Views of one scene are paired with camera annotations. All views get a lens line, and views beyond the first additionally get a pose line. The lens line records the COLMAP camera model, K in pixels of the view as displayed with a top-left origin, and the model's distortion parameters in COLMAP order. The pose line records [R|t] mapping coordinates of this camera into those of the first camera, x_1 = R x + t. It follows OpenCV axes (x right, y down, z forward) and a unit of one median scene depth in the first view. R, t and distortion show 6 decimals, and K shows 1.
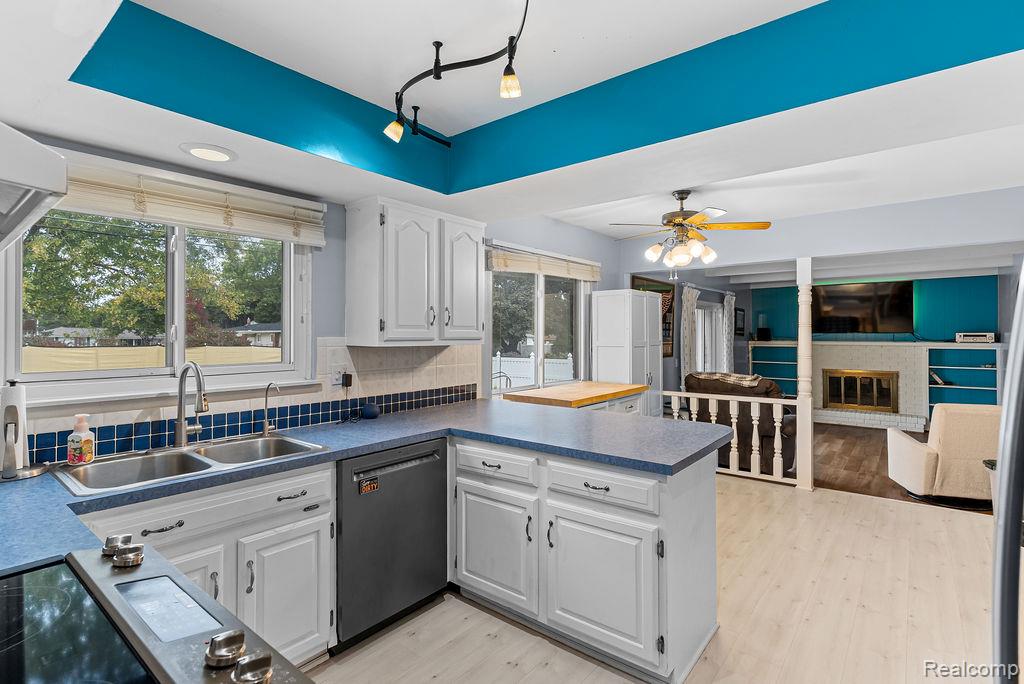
lens RADIAL K [[497.2, 0, 512.8], [0, 497.2, 333.1], [0, 0, 1]] dist [-0.000551, -0.000247]
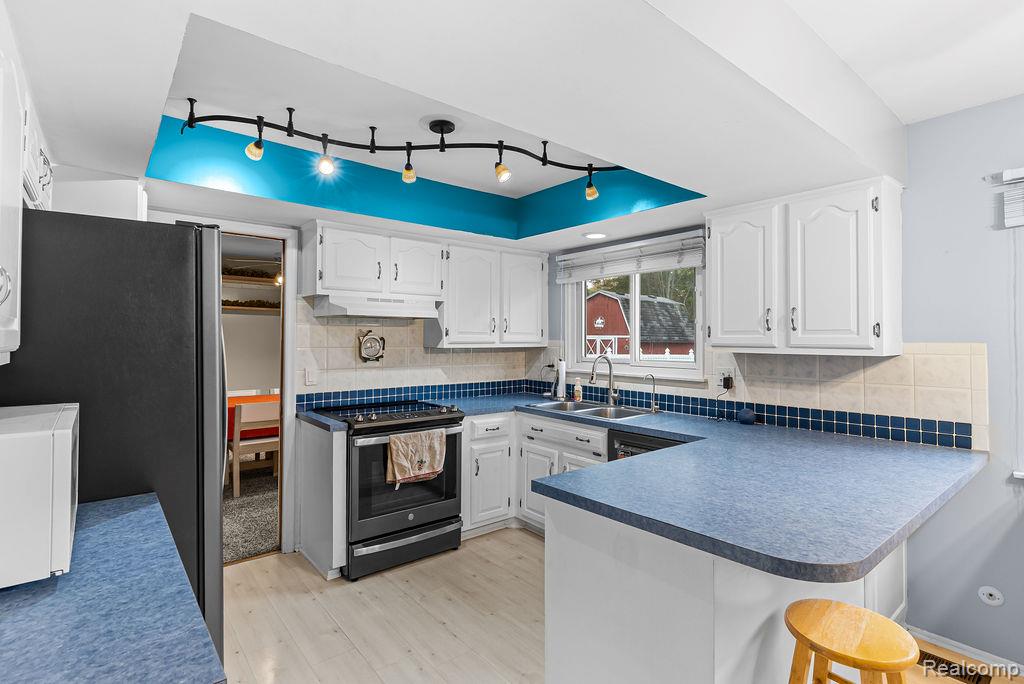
lens RADIAL K [[504.5, 0, 516.0], [0, 504.5, 329.7], [0, 0, 1]] dist [-0.000398, -0.000090]
pose [[-0.195099, -0.017736, -0.980623, 0.509996], [-0.000922, 0.999839, -0.017900, -0.000236], [0.980783, -0.002588, -0.195084, 0.468513]]
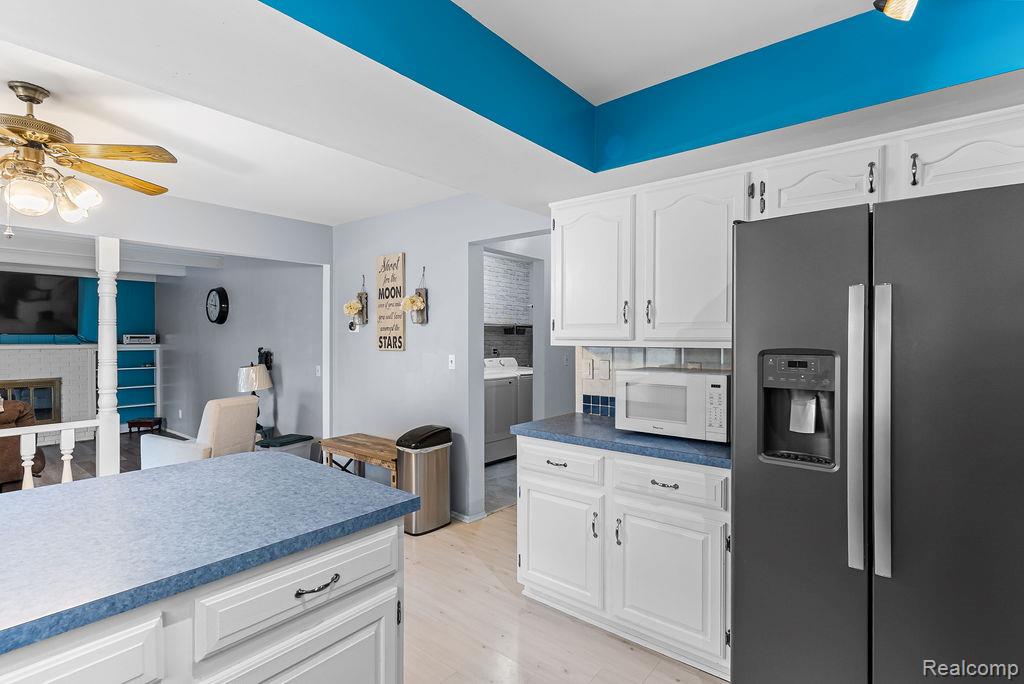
lens RADIAL K [[493.7, 0, 512.0], [0, 493.7, 342.0], [0, 0, 1]] dist [0.000915, -0.000613]
pose [[0.005088, -0.005820, 0.999970, -0.189767], [-0.006979, 0.999959, 0.005856, 0.005098], [-0.999963, -0.007008, 0.005047, 0.344462]]
